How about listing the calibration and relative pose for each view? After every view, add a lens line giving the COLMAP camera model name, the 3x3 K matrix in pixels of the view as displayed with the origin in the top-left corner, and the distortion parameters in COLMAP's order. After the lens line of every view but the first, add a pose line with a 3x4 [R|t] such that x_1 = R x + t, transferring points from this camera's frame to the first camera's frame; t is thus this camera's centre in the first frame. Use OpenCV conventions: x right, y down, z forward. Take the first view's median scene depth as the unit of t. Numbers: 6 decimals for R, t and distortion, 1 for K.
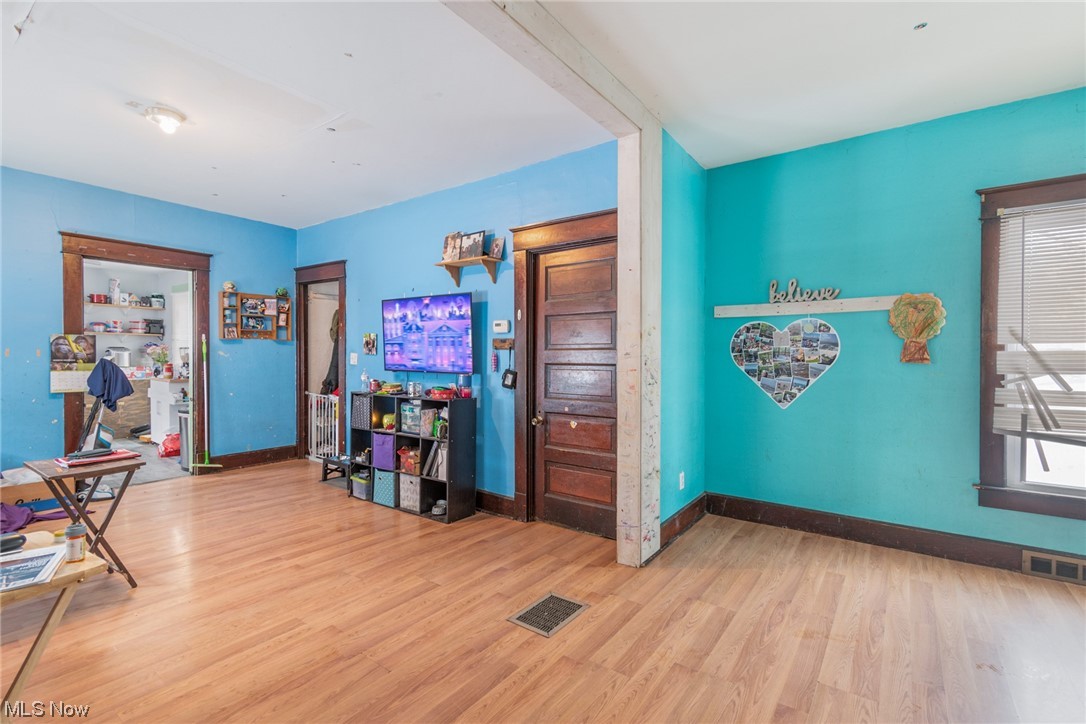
lens RADIAL K [[486.3, 0, 544.4], [0, 486.3, 351.8], [0, 0, 1]] dist [-0.001980, 0.001104]
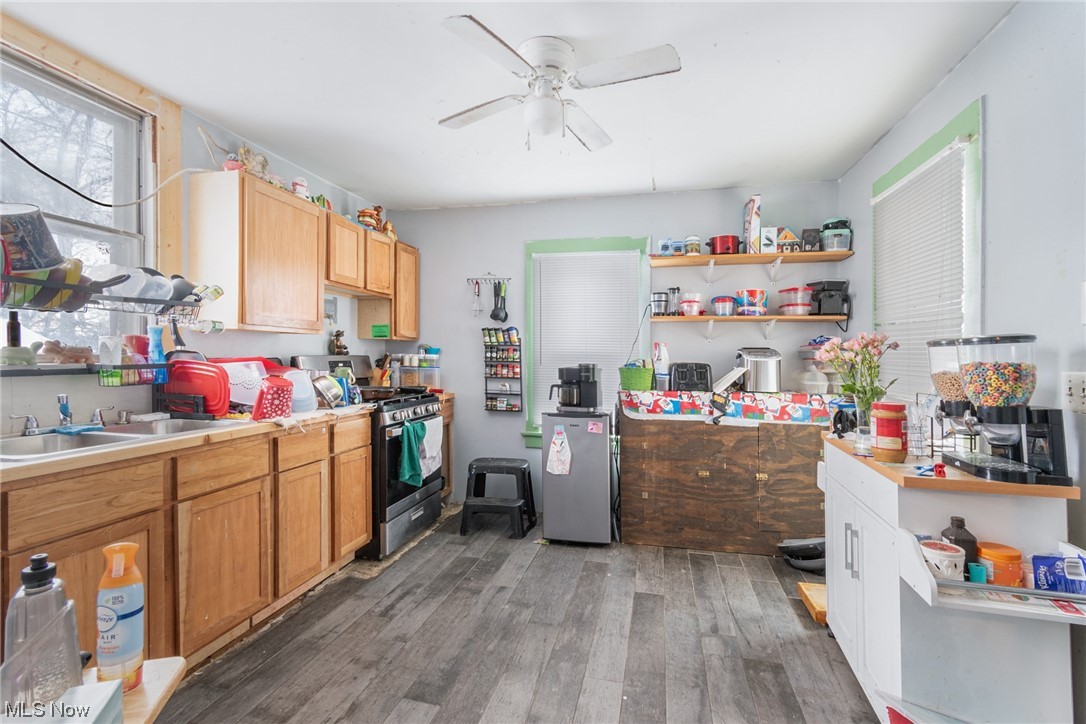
lens RADIAL K [[486.3, 0, 544.9], [0, 486.3, 357.2], [0, 0, 1]] dist [-0.001980, 0.001104]
pose [[0.377996, 0.001504, -0.925806, -0.533940], [0.000159, 0.999999, 0.001690, -0.001644], [0.925807, -0.000786, 0.377995, 0.646370]]
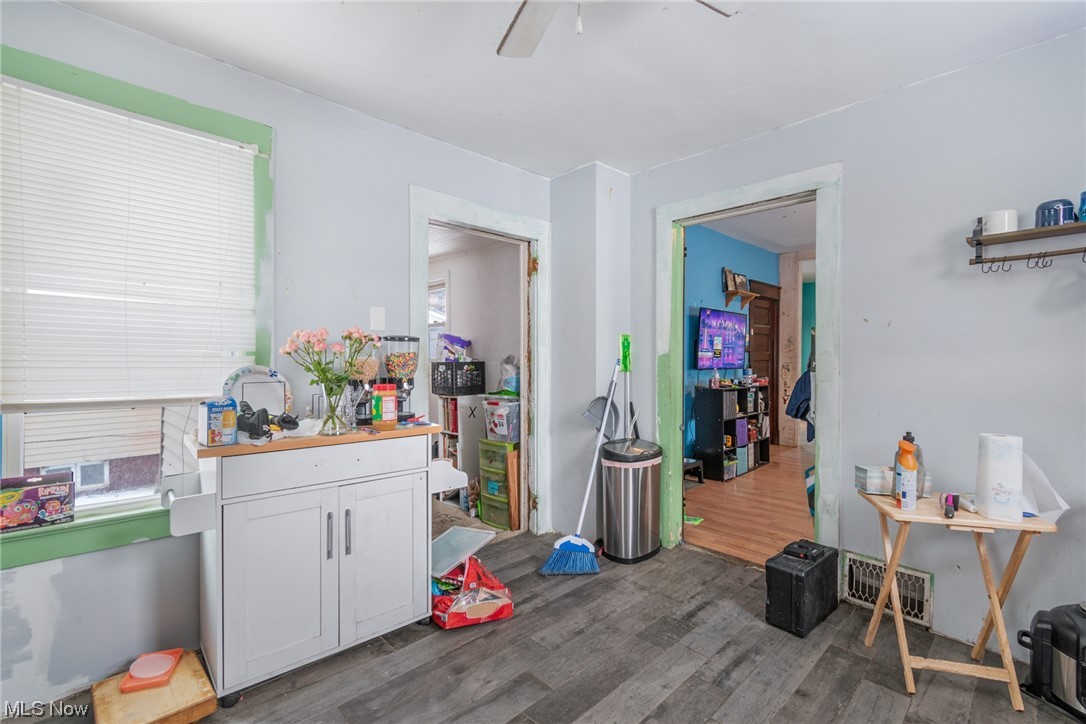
lens RADIAL K [[486.3, 0, 536.3], [0, 486.3, 354.8], [0, 0, 1]] dist [-0.001980, 0.001104]
pose [[0.172348, 0.003240, 0.985031, -0.963493], [-0.011595, 0.999932, -0.001260, 0.001939], [-0.984968, -0.011205, 0.172374, 0.744546]]
